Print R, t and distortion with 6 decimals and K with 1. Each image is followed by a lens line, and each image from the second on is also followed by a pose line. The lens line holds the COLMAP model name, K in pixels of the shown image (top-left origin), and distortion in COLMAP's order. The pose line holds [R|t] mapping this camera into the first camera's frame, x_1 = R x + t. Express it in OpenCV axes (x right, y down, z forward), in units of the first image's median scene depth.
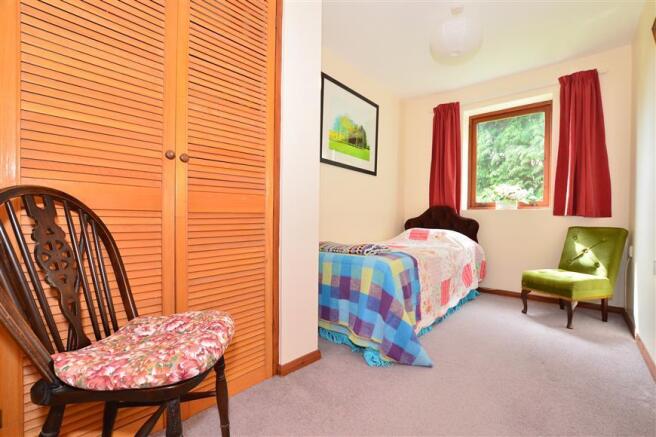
lens RADIAL K [[296.4, 0, 329.7], [0, 296.4, 225.1], [0, 0, 1]] dist [-0.022053, 0.000209]
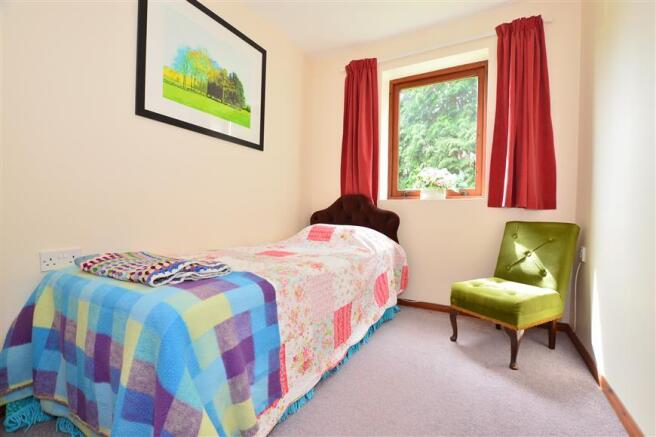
lens RADIAL K [[296.4, 0, 329.7], [0, 296.4, 225.1], [0, 0, 1]] dist [-0.022053, 0.000209]
pose [[0.981550, -0.009260, 0.190982, 0.211307], [0.004884, 0.999715, 0.023371, -0.005468], [-0.191144, -0.022007, 0.981315, 0.326684]]
